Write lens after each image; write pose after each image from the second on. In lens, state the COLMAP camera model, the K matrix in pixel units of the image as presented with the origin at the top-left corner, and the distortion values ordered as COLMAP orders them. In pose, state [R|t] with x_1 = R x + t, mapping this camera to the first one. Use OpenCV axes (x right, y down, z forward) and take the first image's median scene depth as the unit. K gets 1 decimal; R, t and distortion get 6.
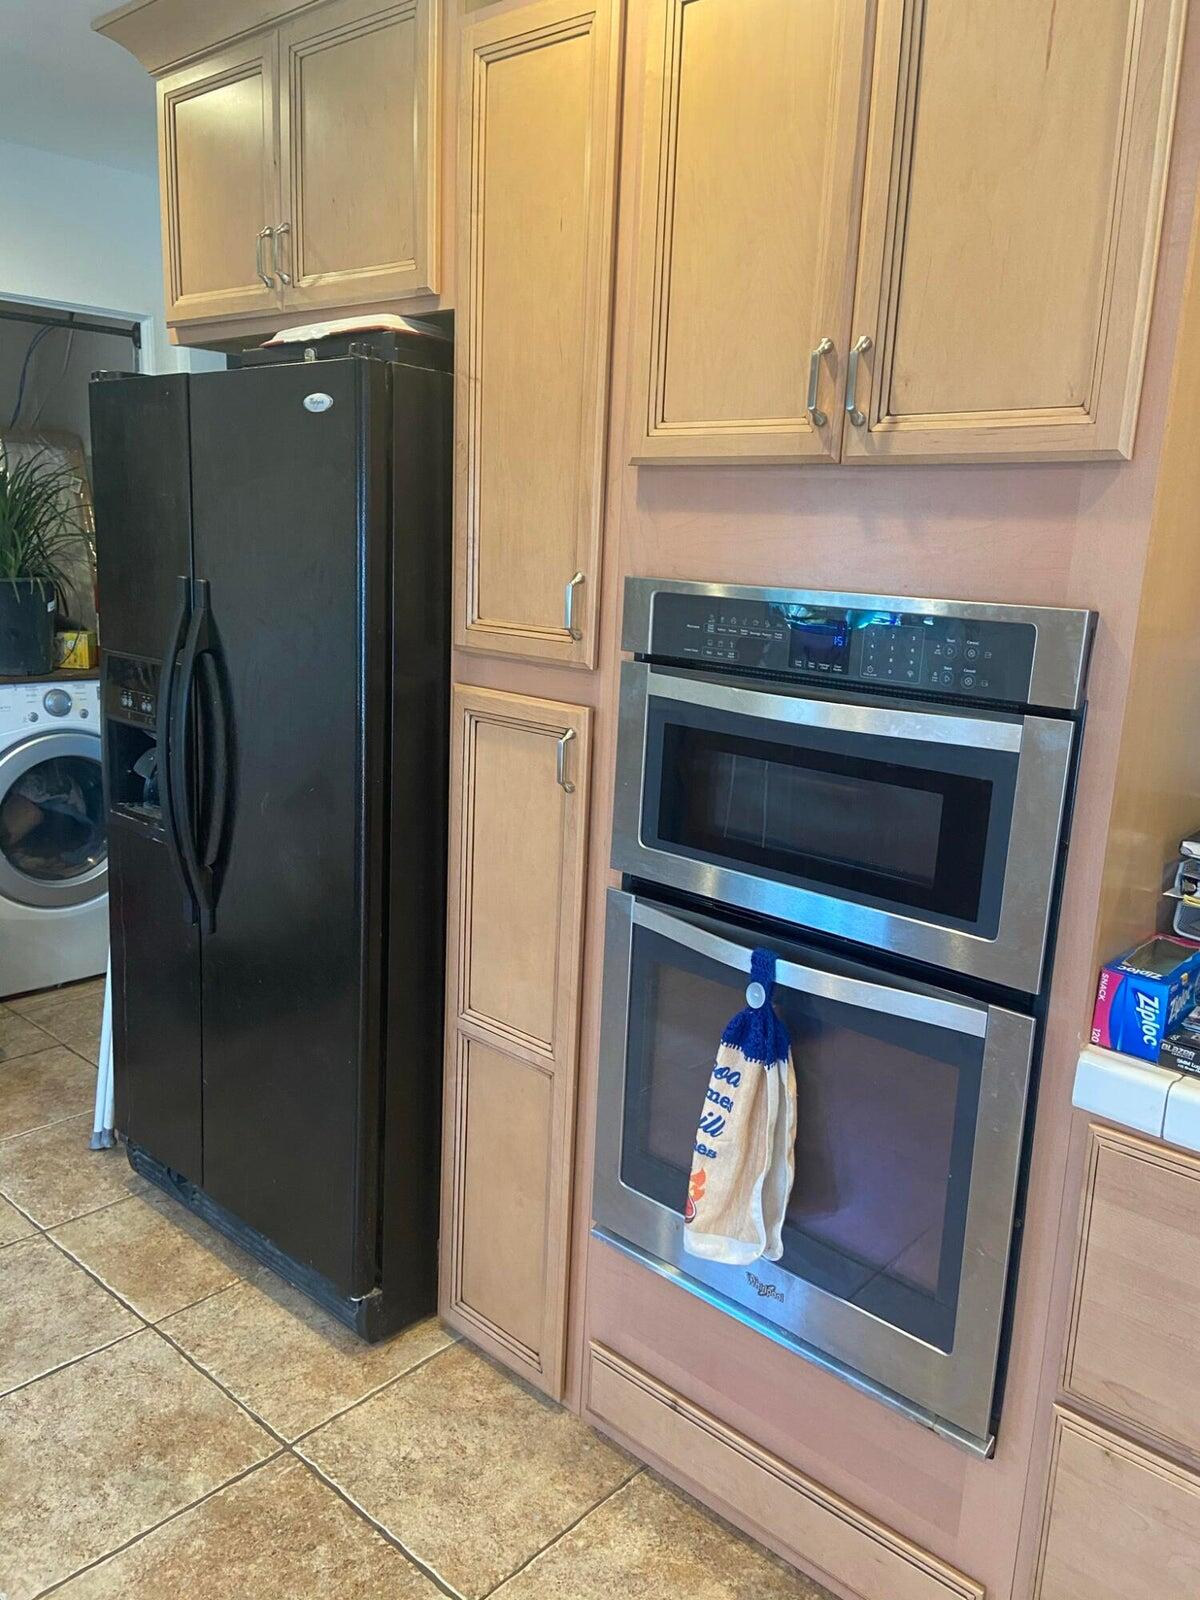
lens RADIAL K [[1232.8, 0, 612.3], [0, 1232.8, 800.2], [0, 0, 1]] dist [0.059112, -0.027805]
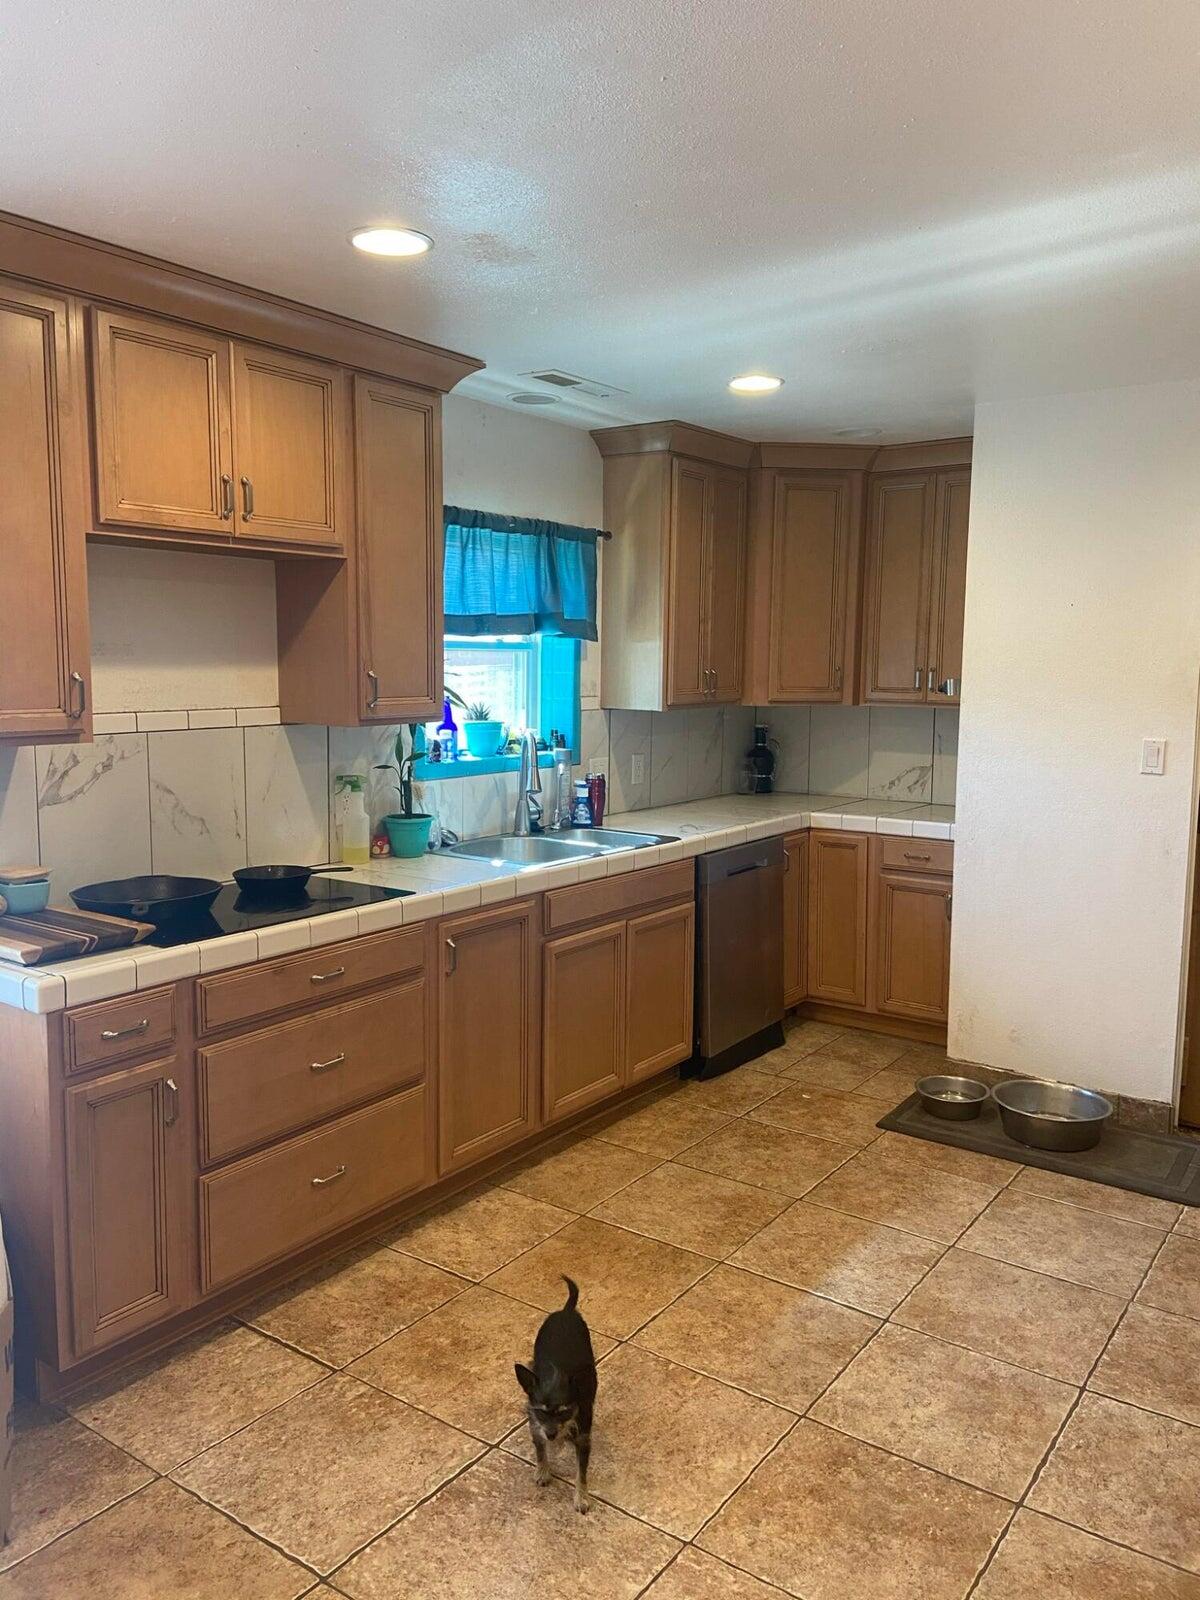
lens RADIAL K [[1200.8, 0, 612.6], [0, 1200.8, 784.8], [0, 0, 1]] dist [0.118332, -0.142632]
pose [[0.118883, 0.067767, -0.990593, 0.644847], [-0.214616, 0.975838, 0.041001, -0.060093], [0.969436, 0.207723, 0.130554, 0.218873]]
